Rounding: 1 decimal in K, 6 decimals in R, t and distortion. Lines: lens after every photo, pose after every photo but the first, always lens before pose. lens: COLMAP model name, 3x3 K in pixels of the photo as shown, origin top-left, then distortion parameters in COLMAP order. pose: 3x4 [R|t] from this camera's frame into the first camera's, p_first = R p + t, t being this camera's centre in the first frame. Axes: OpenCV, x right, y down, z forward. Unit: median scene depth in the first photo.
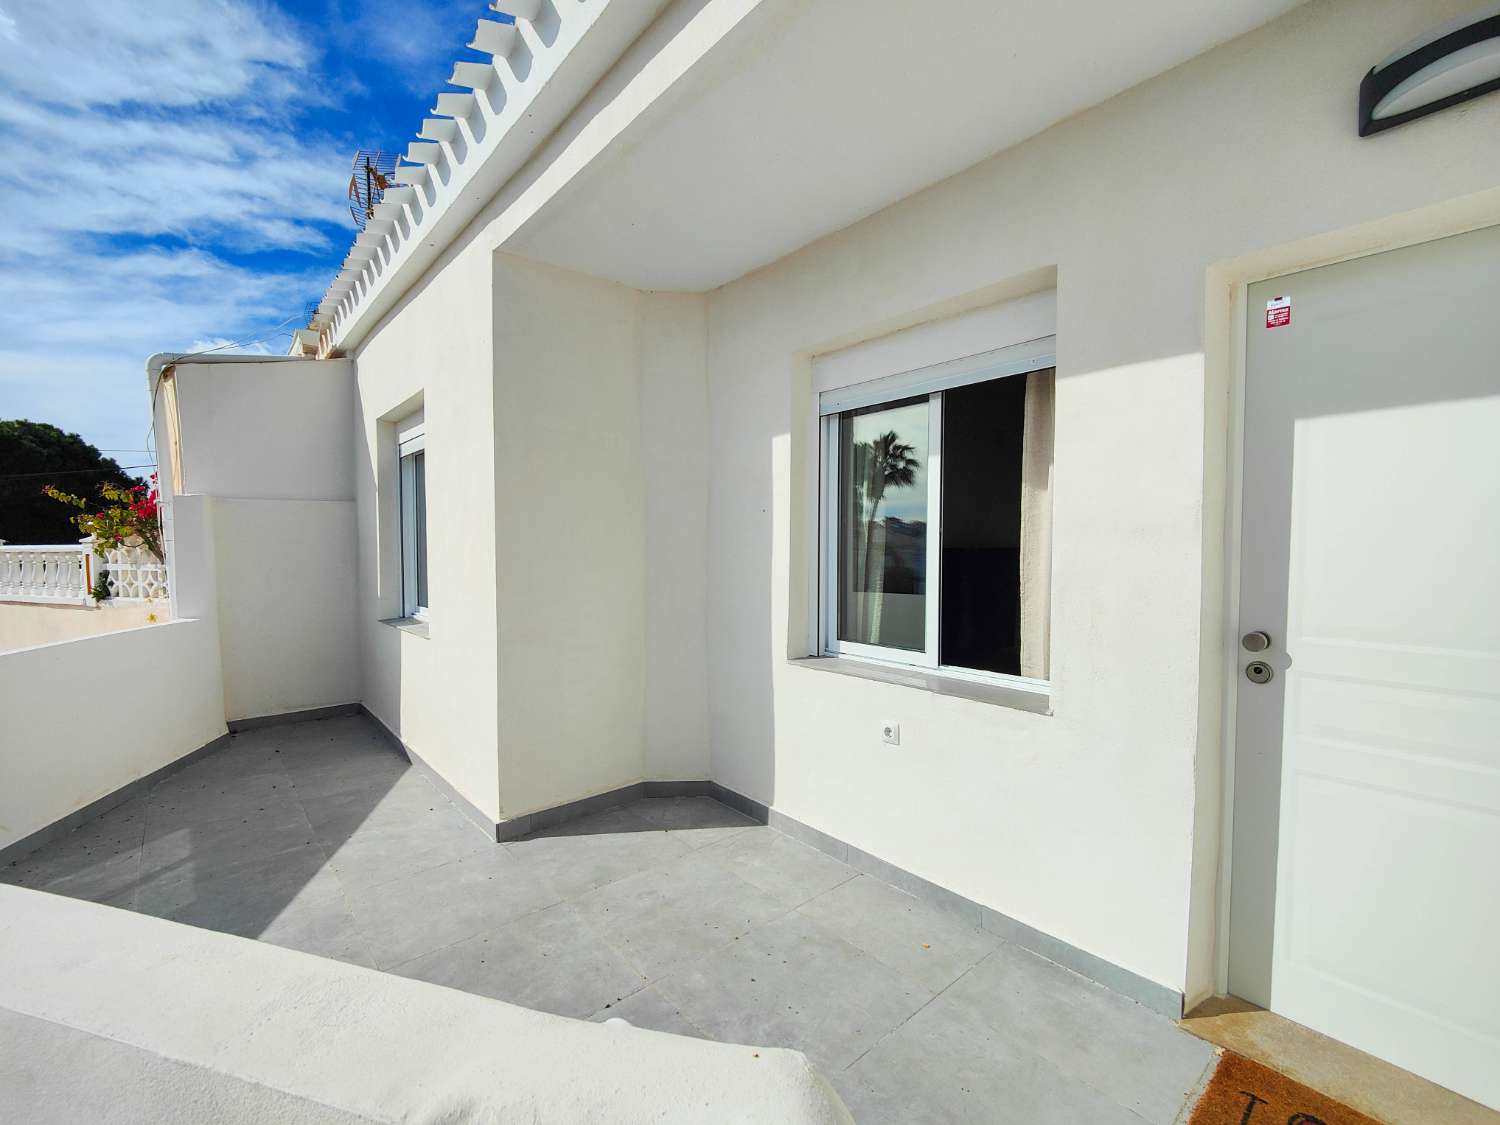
lens RADIAL K [[645.4, 0, 744.5], [0, 645.4, 564.8], [0, 0, 1]] dist [-0.000173, -0.000063]
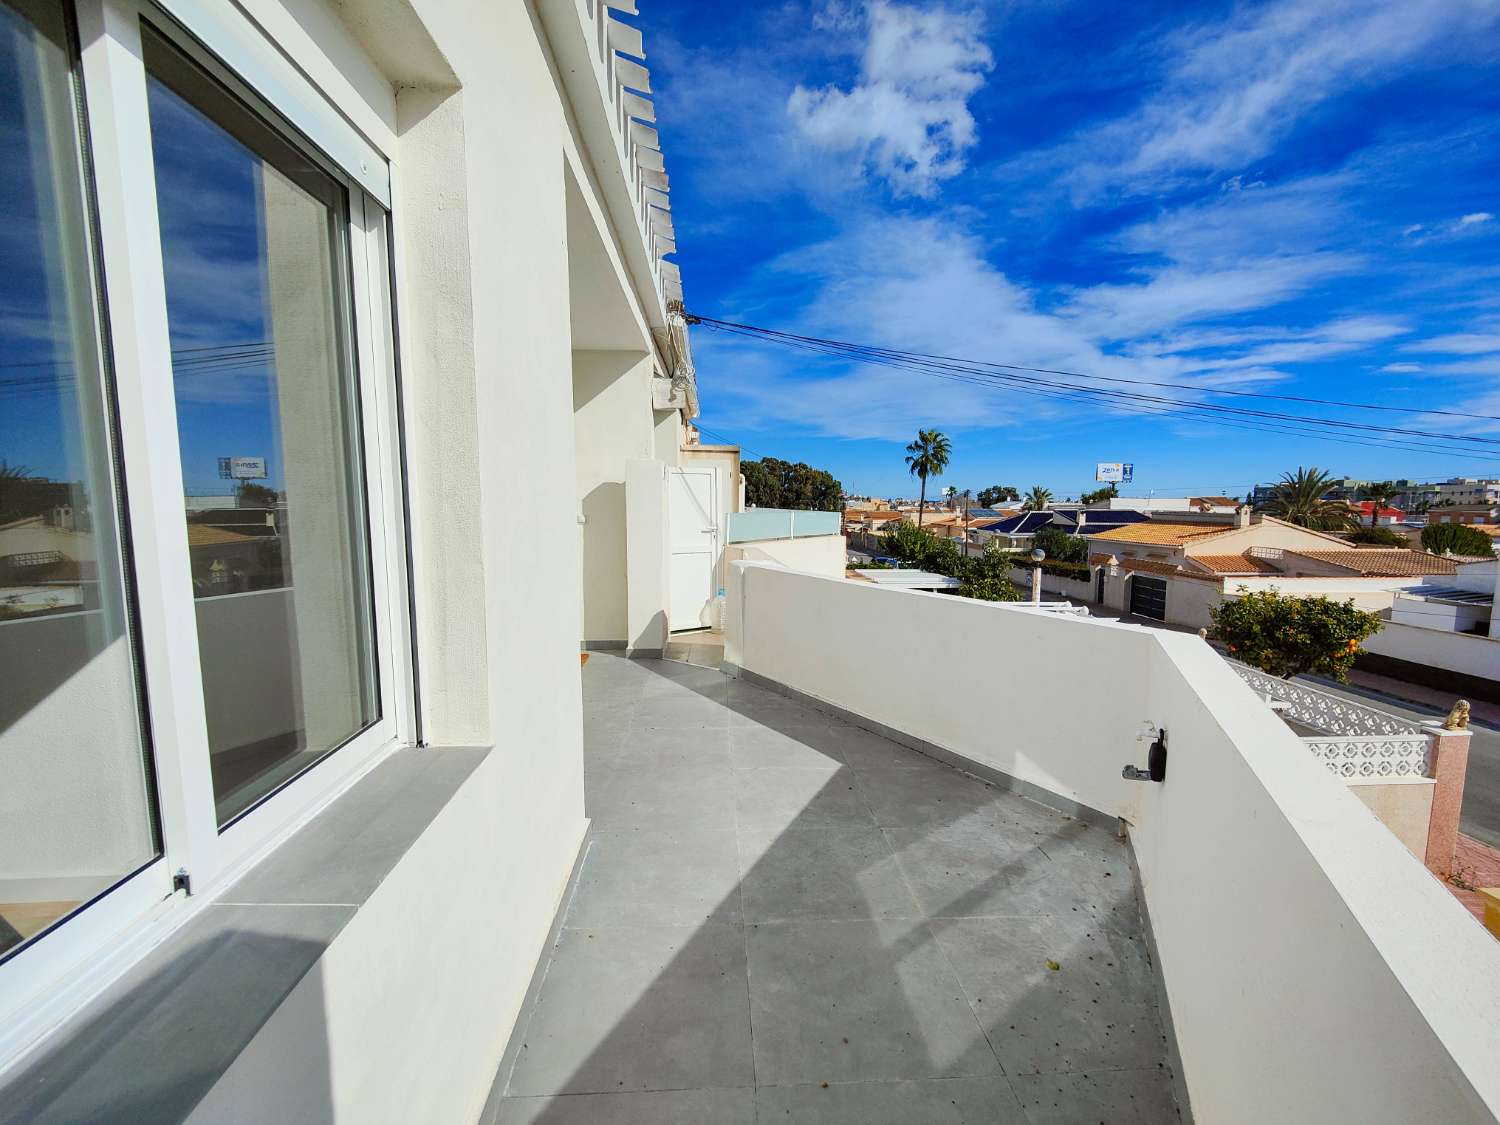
lens RADIAL K [[647.0, 0, 717.8], [0, 647.0, 571.9], [0, 0, 1]] dist [0.018963, -0.000001]
pose [[-0.756562, -0.070094, 0.650155, -1.188849], [0.028992, 0.989665, 0.140435, -0.070563], [-0.653279, 0.125097, -0.746711, 1.659952]]
